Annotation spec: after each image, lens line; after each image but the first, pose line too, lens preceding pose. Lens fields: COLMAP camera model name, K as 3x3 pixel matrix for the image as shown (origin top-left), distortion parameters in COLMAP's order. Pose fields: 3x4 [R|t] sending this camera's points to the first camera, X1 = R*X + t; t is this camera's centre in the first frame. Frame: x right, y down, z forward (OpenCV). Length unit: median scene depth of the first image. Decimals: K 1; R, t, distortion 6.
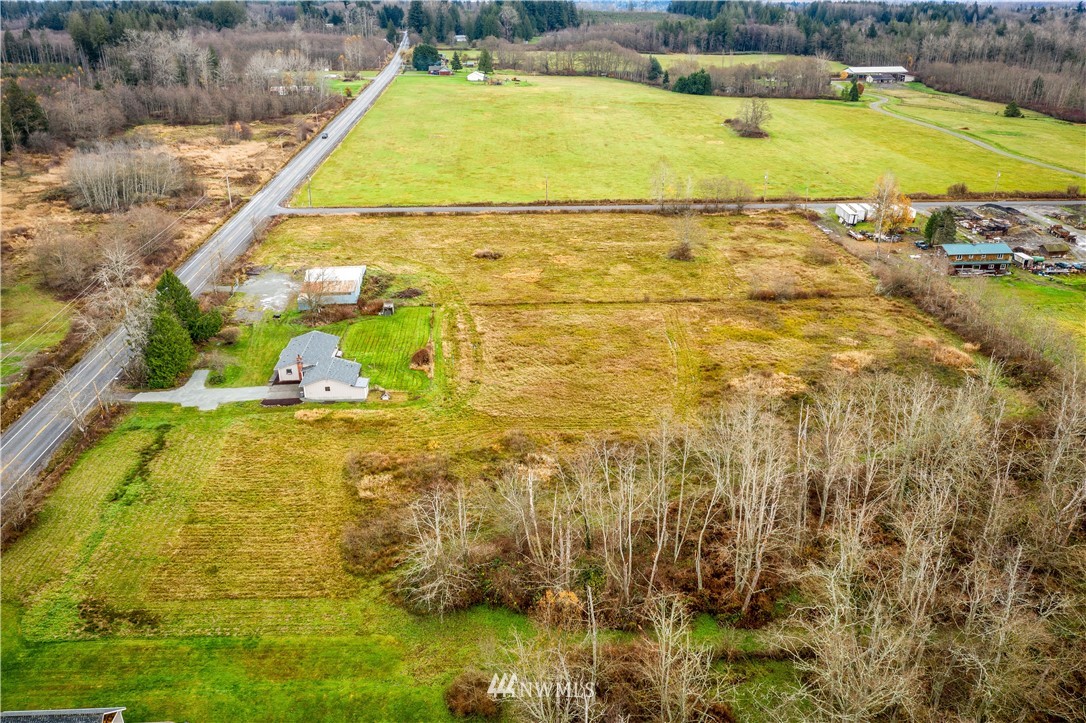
lens RADIAL K [[858.5, 0, 539.5], [0, 858.5, 362.7], [0, 0, 1]] dist [-0.016909, -0.002756]
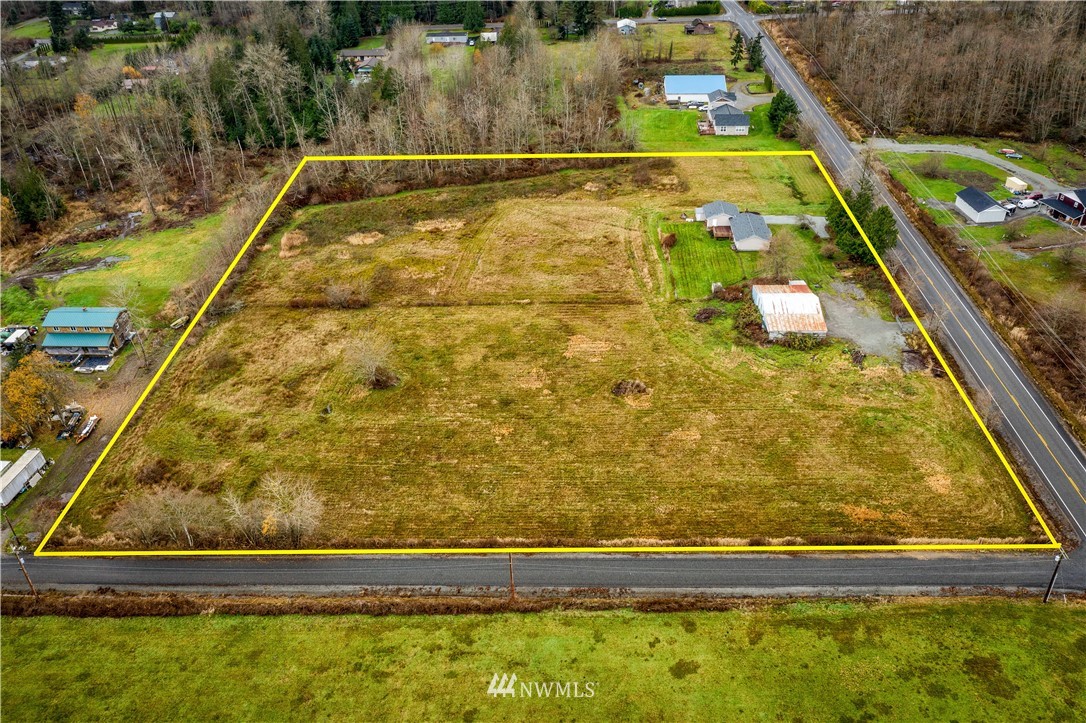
lens RADIAL K [[858.5, 0, 539.5], [0, 858.5, 362.7], [0, 0, 1]] dist [-0.016909, -0.002756]
pose [[-0.993480, -0.028504, 0.110383, -0.072996], [0.077016, 0.546081, 0.834184, -0.891371], [-0.084056, 0.837247, -0.540326, 1.615570]]
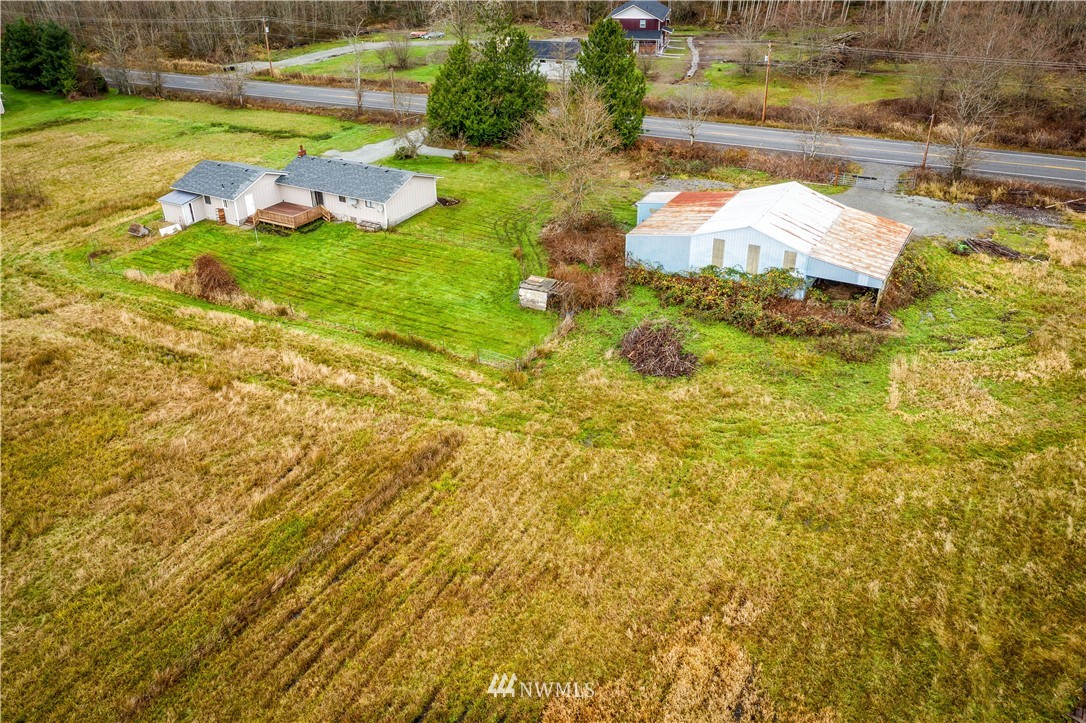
lens RADIAL K [[858.5, 0, 539.5], [0, 858.5, 362.7], [0, 0, 1]] dist [-0.016909, -0.002756]
pose [[-0.568886, 0.429059, -0.701624, 0.087932], [-0.302226, 0.684365, 0.663554, -0.273044], [0.764871, 0.589536, -0.259653, 1.070441]]
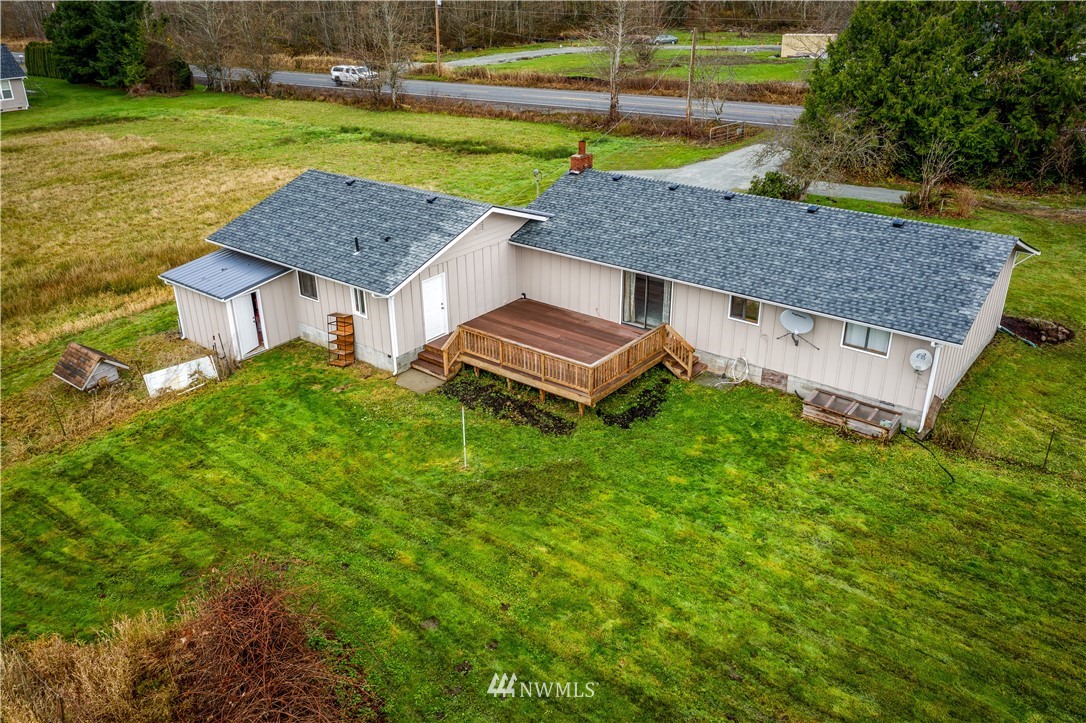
lens RADIAL K [[858.5, 0, 539.5], [0, 858.5, 362.7], [0, 0, 1]] dist [-0.016909, -0.002756]
pose [[-0.676863, 0.335267, -0.655326, -0.092064], [-0.274010, 0.711524, 0.647033, -0.075901], [0.683209, 0.617519, -0.389738, 0.861506]]
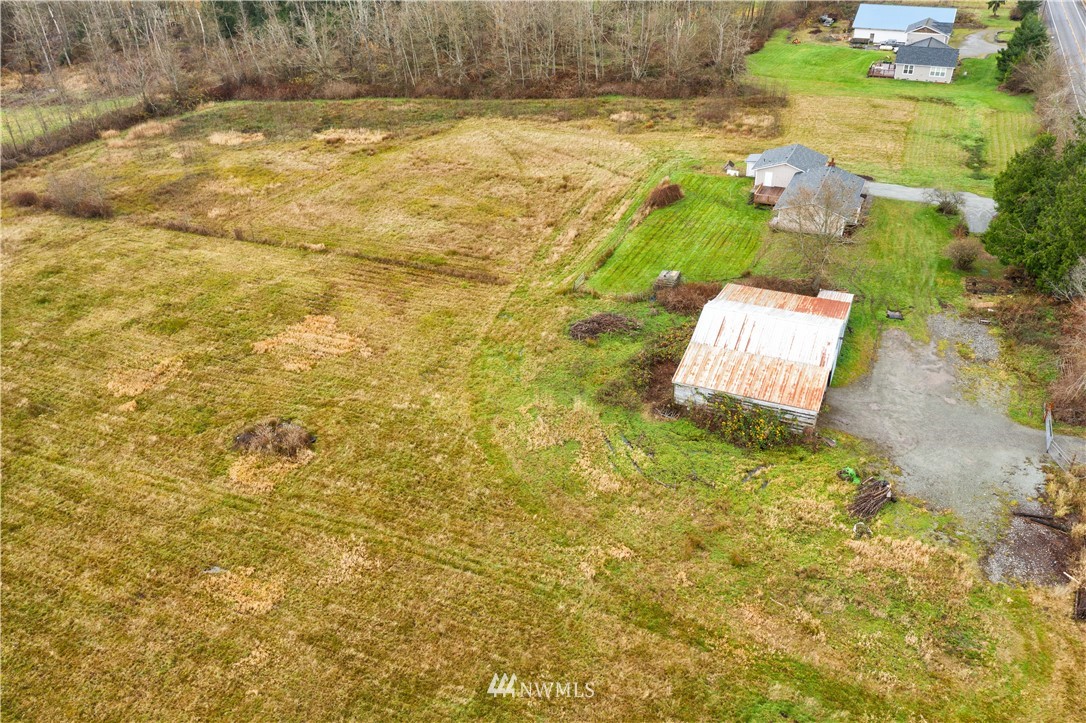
lens RADIAL K [[858.5, 0, 539.5], [0, 858.5, 362.7], [0, 0, 1]] dist [-0.016909, -0.002756]
pose [[-0.882311, -0.215409, 0.418482, -0.319678], [0.219540, 0.598124, 0.770746, -0.428270], [-0.416329, 0.771911, -0.480441, 1.265882]]
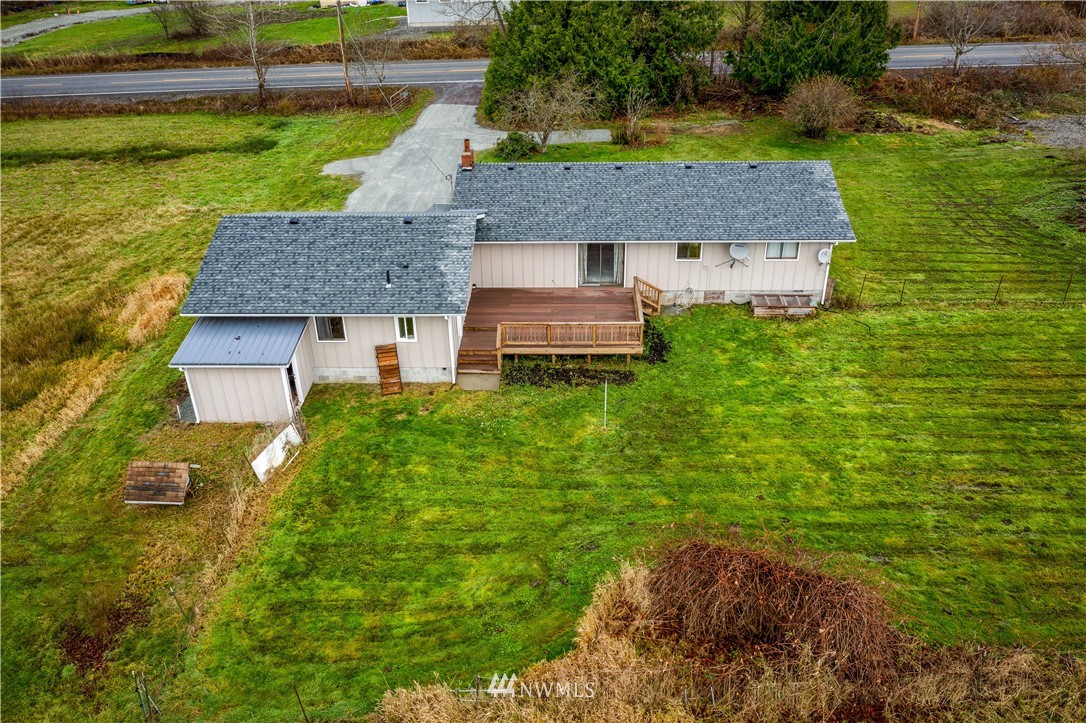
lens RADIAL K [[858.5, 0, 539.5], [0, 858.5, 362.7], [0, 0, 1]] dist [-0.016909, -0.002756]
pose [[-0.106653, 0.514059, -0.851099, -0.039981], [-0.380537, 0.769707, 0.512585, -0.065292], [0.918595, 0.378543, 0.113527, 0.787956]]
